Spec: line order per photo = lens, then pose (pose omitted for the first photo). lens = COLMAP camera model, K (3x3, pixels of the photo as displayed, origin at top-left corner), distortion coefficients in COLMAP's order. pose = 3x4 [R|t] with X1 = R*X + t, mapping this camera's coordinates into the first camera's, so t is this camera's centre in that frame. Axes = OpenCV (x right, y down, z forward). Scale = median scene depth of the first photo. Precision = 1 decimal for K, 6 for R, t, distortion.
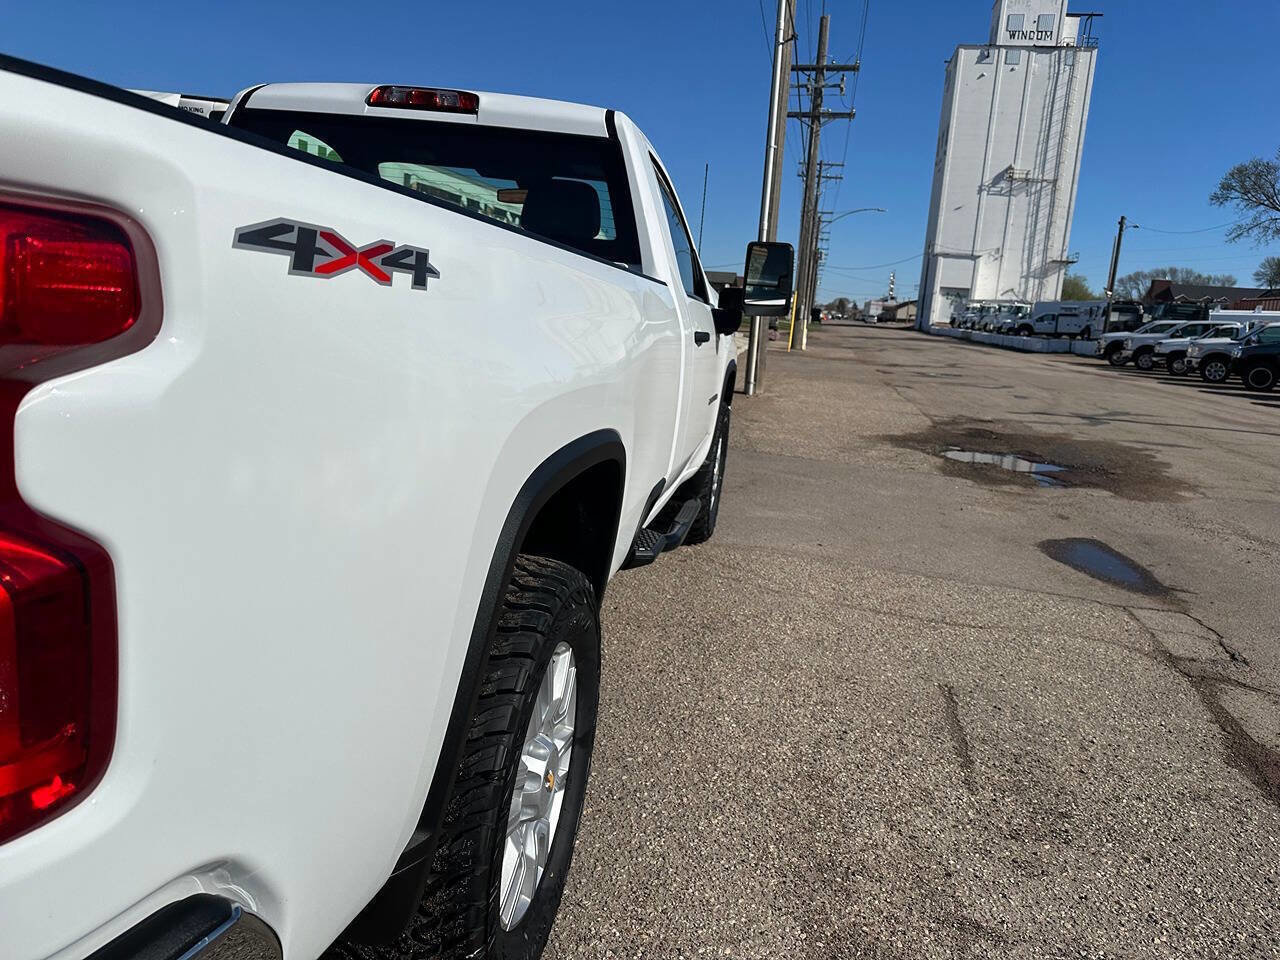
lens RADIAL K [[887.6, 0, 630.8], [0, 887.6, 453.8], [0, 0, 1]] dist [0.073156, -0.070849]
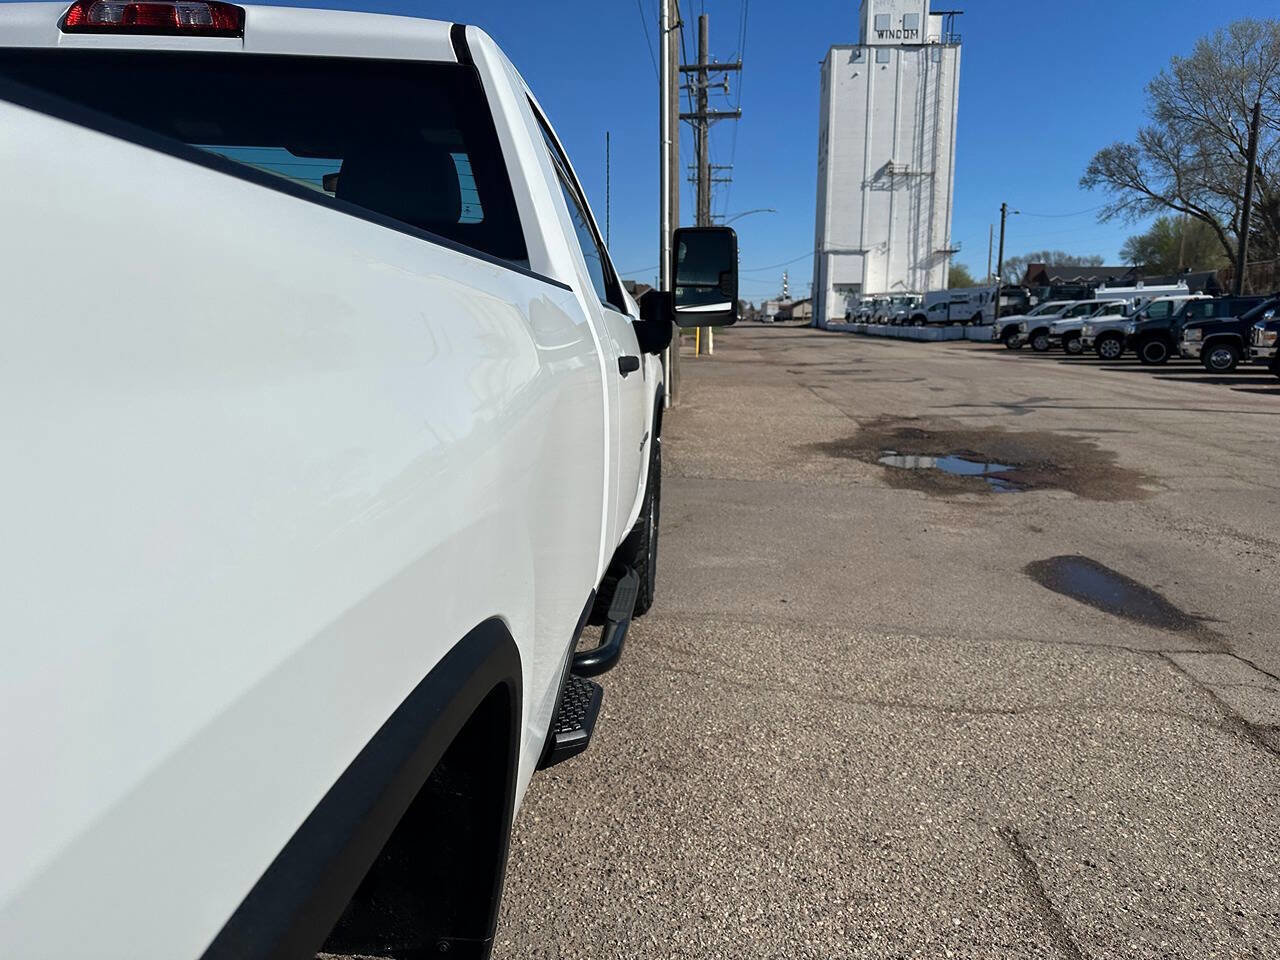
lens RADIAL K [[904.5, 0, 645.4], [0, 904.5, 479.5], [0, 0, 1]] dist [0.067183, -0.071520]
pose [[0.990415, -0.084130, 0.109541, 0.005806], [0.082735, 0.996423, 0.017230, -0.033441], [-0.110599, -0.008002, 0.993833, 0.189062]]
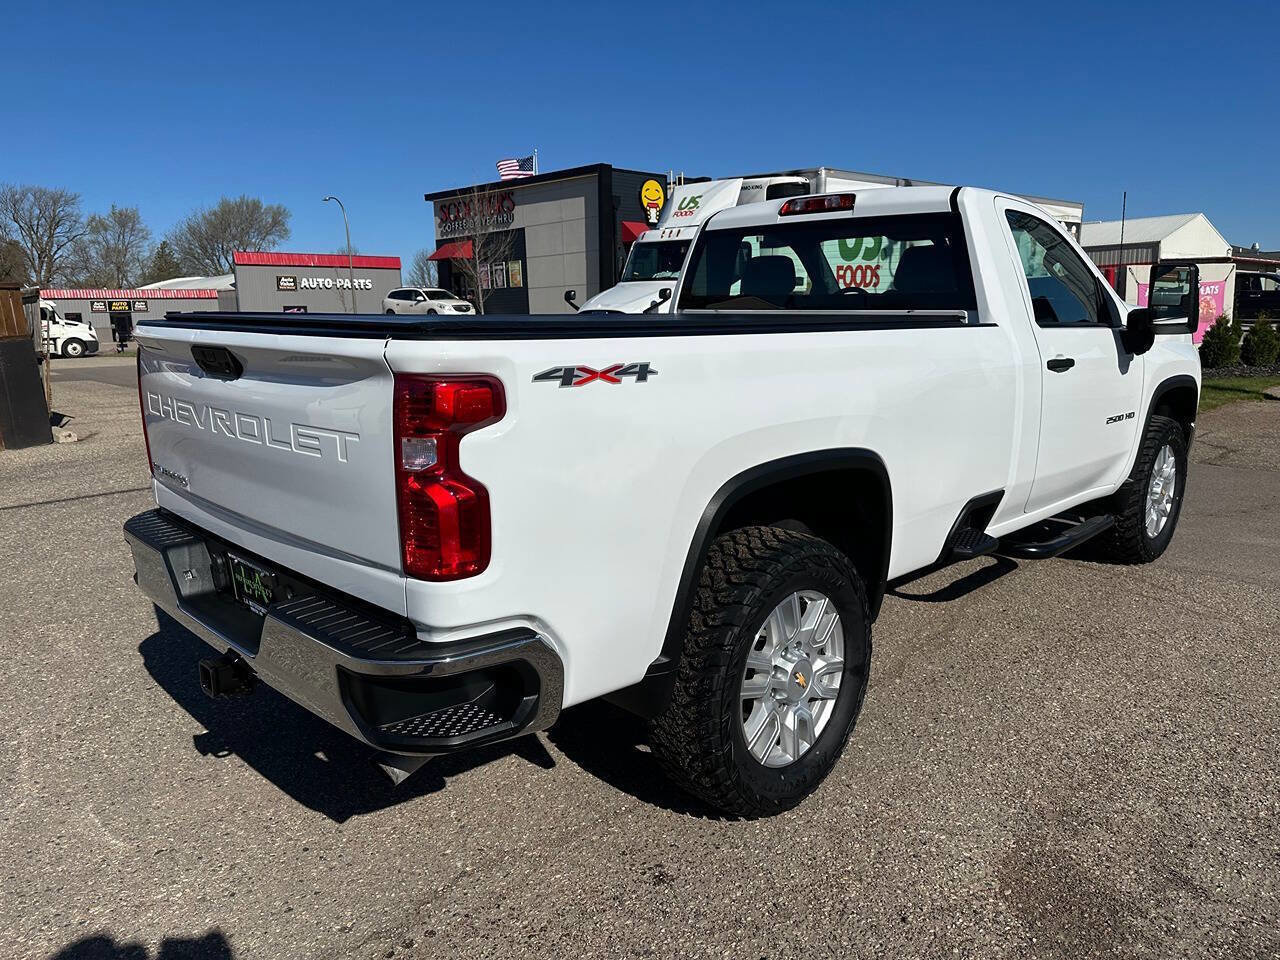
lens RADIAL K [[904.5, 0, 645.4], [0, 904.5, 479.5], [0, 0, 1]] dist [0.067183, -0.071520]
pose [[0.823051, 0.010430, -0.567872, 0.189716], [-0.012421, 0.999923, 0.000363, 0.007976], [0.567832, 0.006755, 0.823117, -0.143039]]
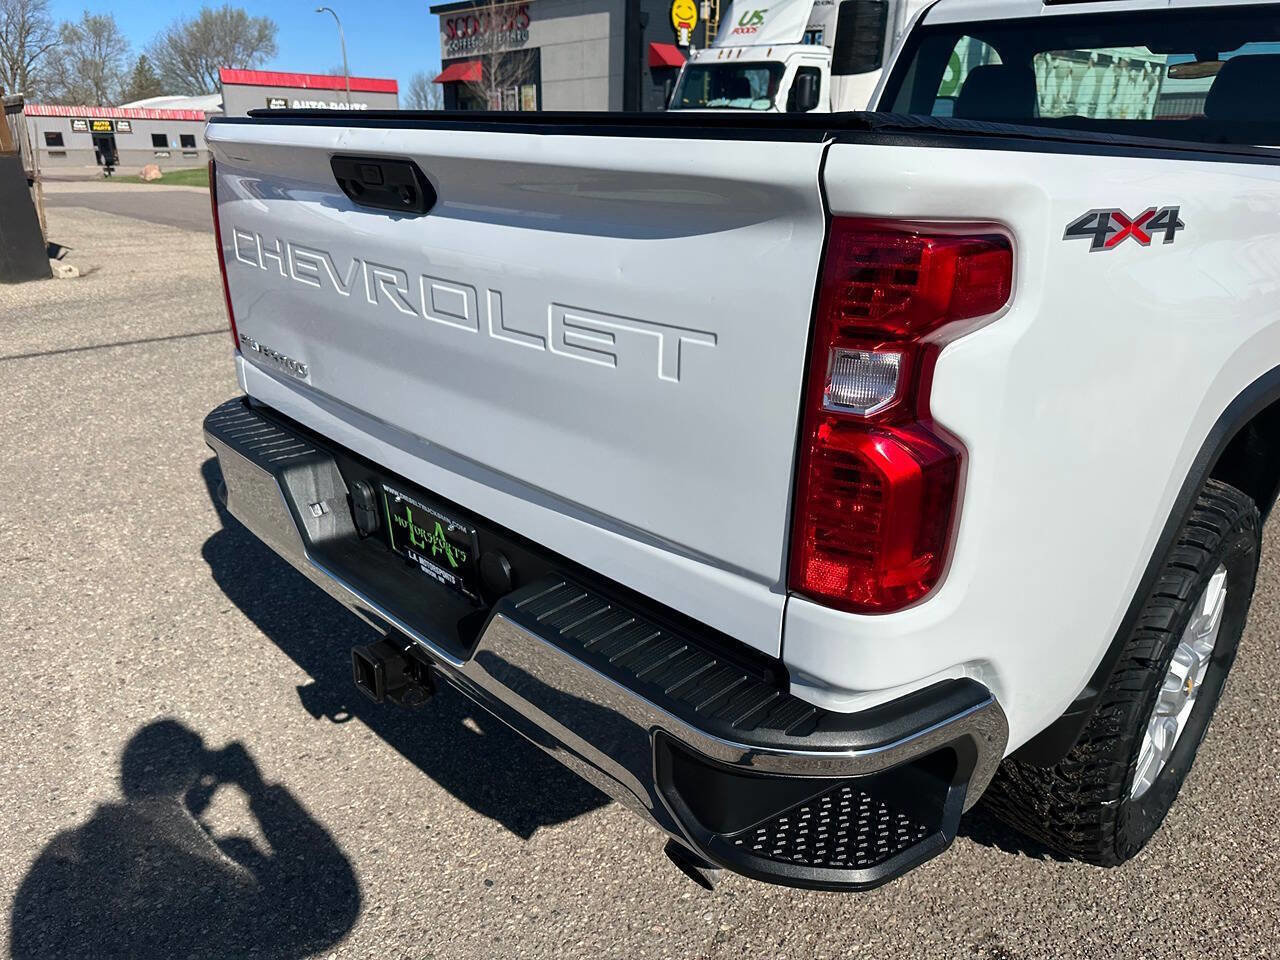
lens RADIAL K [[905.3, 0, 640.0], [0, 905.3, 480.0], [0, 0, 1]] dist [0.008879, -0.003411]
pose [[0.822949, 0.128927, -0.553293, -0.021382], [-0.042747, 0.985201, 0.165988, -0.009359], [0.566505, -0.112948, 0.816281, -0.076679]]
